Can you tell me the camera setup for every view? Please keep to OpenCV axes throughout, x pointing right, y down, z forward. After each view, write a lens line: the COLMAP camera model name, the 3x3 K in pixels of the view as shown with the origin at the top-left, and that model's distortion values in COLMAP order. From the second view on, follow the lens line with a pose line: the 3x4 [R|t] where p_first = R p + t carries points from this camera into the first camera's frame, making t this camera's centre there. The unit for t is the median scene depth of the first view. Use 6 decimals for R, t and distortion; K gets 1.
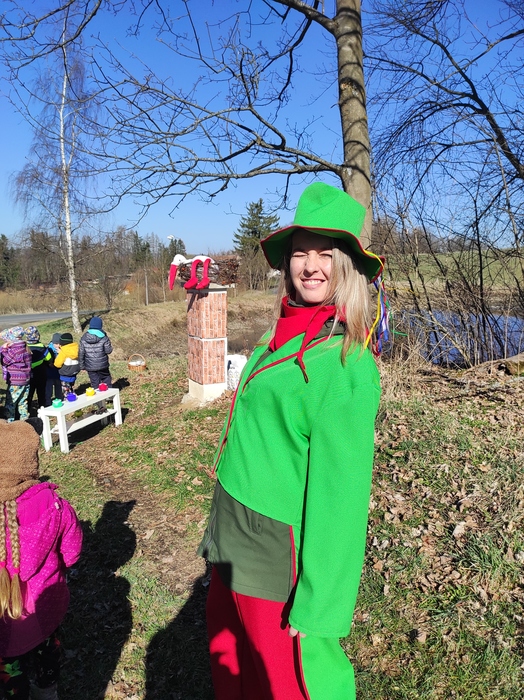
lens RADIAL K [[502.9, 0, 274.6], [0, 502.9, 350.9], [0, 0, 1]] dist [0.045357, -0.005255]
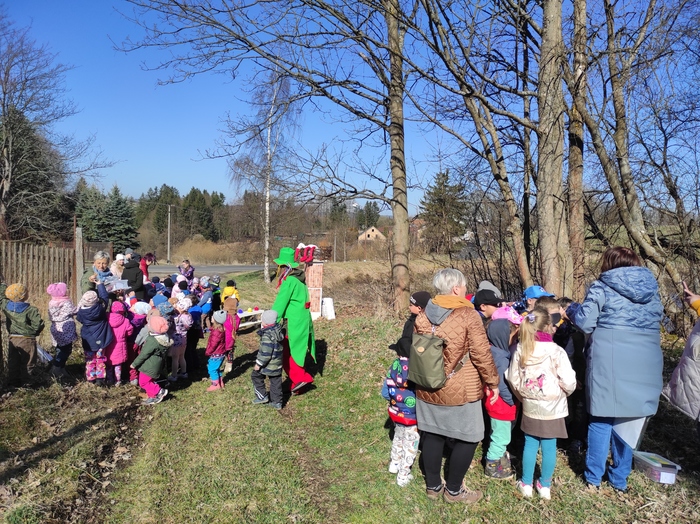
lens RADIAL K [[501.0, 0, 376.4], [0, 501.0, 271.5], [0, 0, 1]] dist [0.023955, -0.008561]
pose [[0.982698, 0.059914, -0.175258, 0.099934], [-0.073734, 0.994571, -0.073434, 0.008033], [0.169907, 0.085086, 0.981780, -0.188355]]
